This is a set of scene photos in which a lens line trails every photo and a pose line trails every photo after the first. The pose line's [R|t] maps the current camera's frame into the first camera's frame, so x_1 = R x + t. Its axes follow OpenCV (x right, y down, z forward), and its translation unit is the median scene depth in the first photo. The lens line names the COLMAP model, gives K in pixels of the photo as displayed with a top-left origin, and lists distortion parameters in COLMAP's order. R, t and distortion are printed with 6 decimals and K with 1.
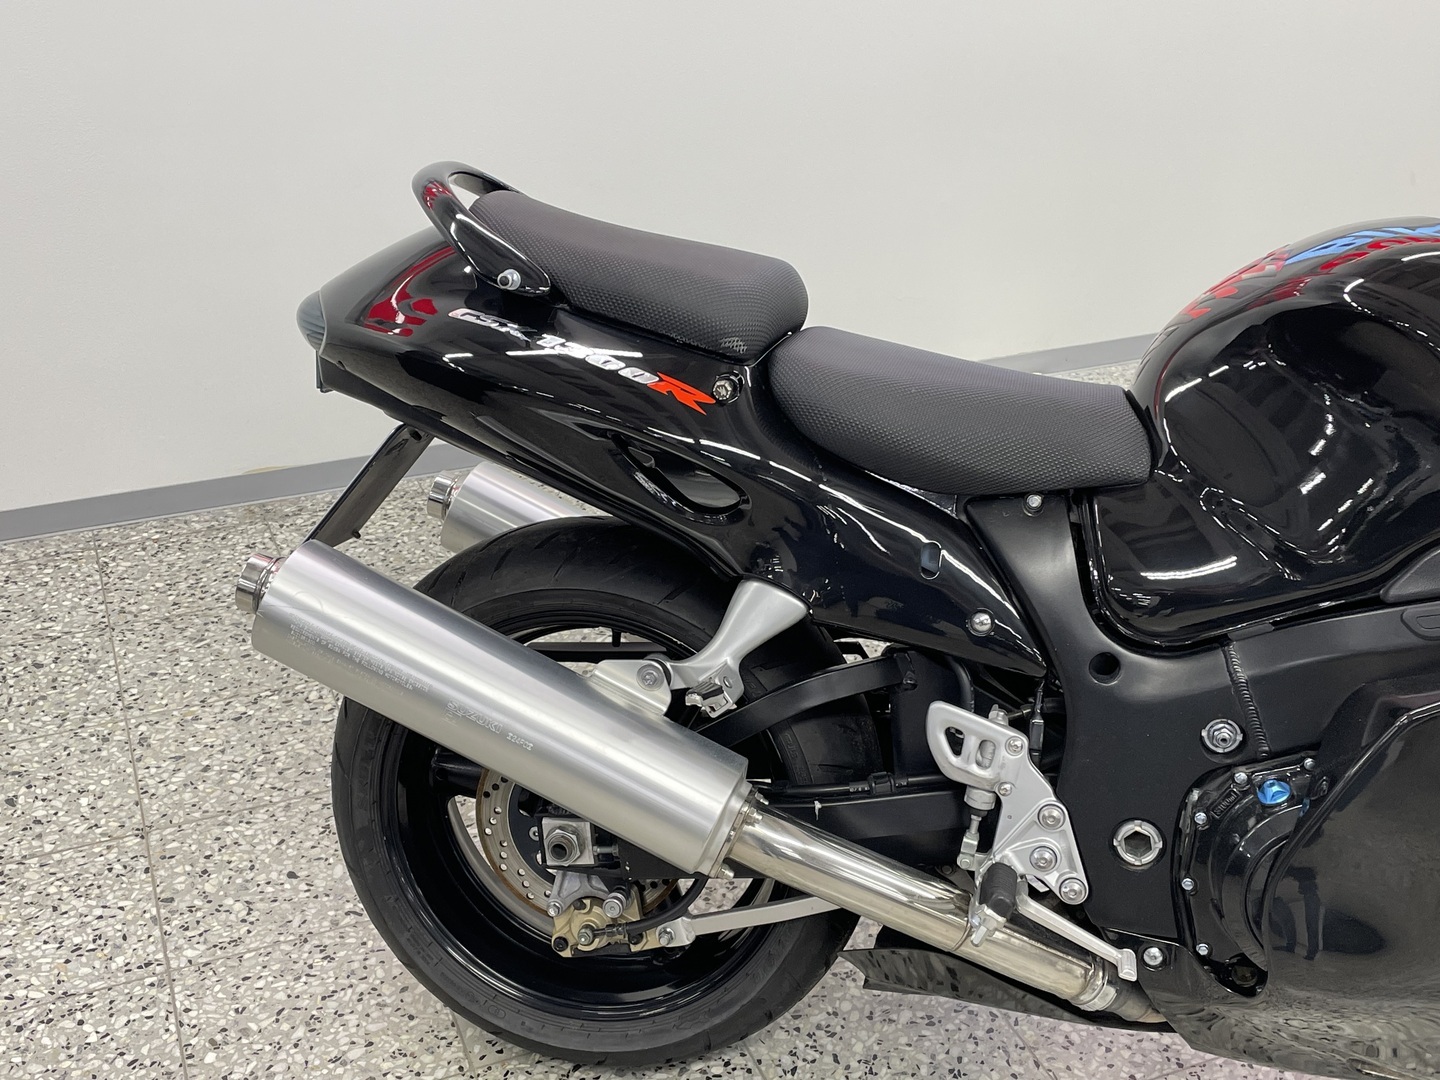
lens RADIAL K [[1670.7, 0, 708.4], [0, 1670.7, 544.5], [0, 0, 1]] dist [0.047954, 0.000000]
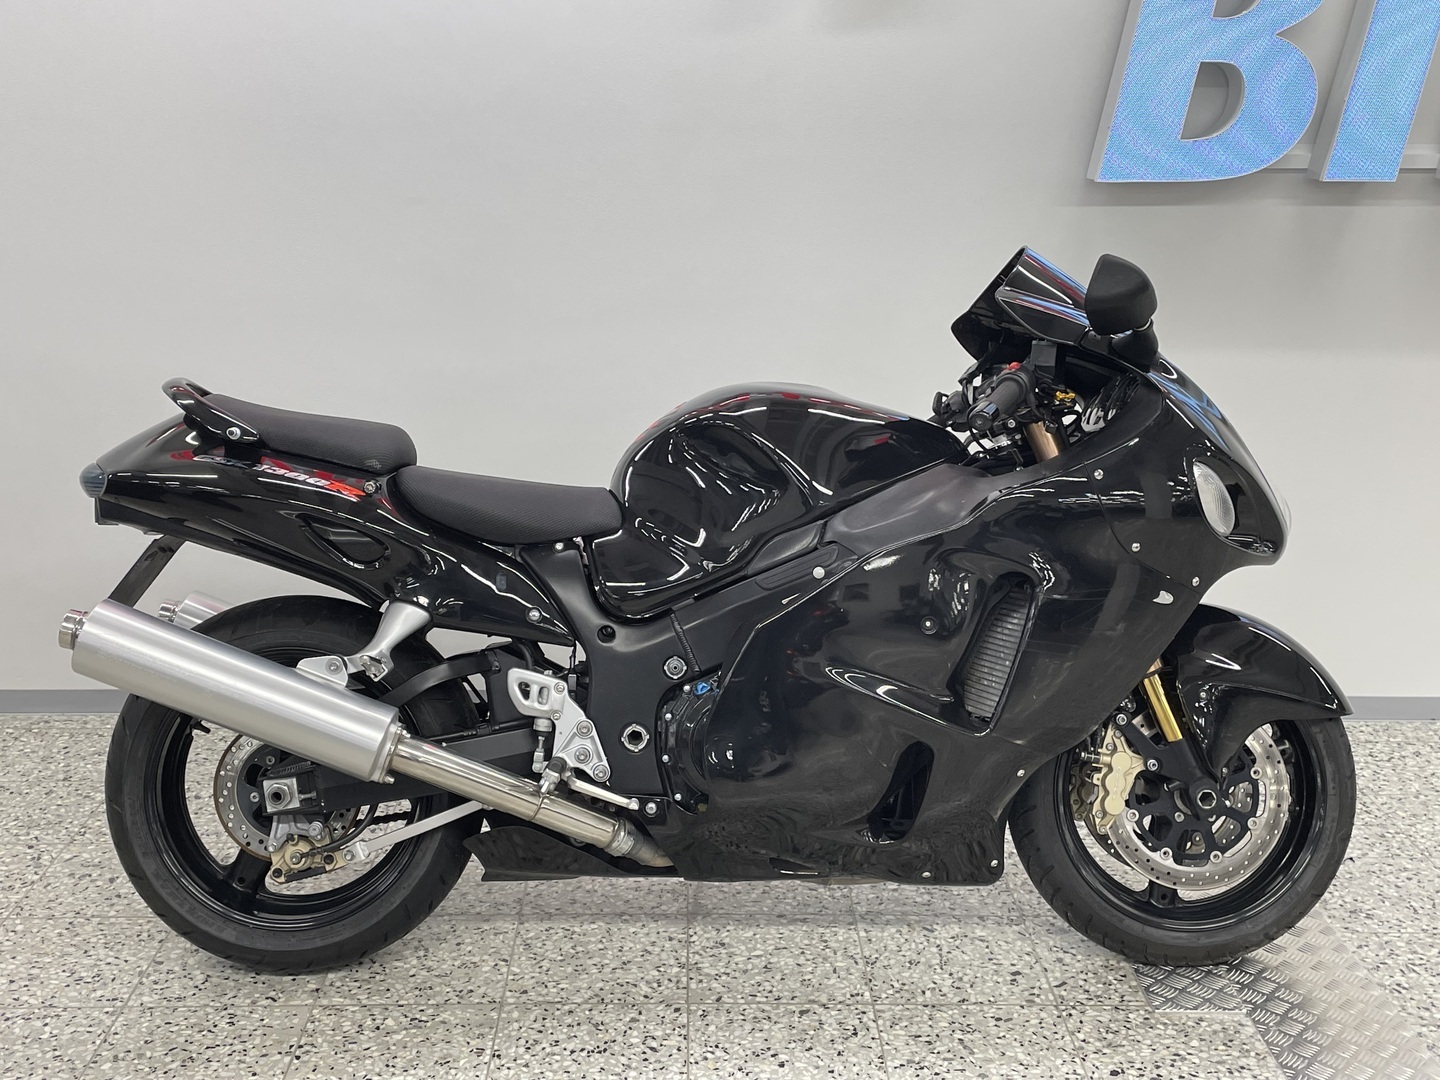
lens RADIAL K [[1670.7, 0, 715.4], [0, 1670.7, 535.4], [0, 0, 1]] dist [0.047954, 0.000000]
pose [[0.967650, -0.050649, 0.247160, -0.071874], [0.103271, 0.973329, -0.204857, 0.324698], [-0.230192, 0.223755, 0.947072, -0.651734]]
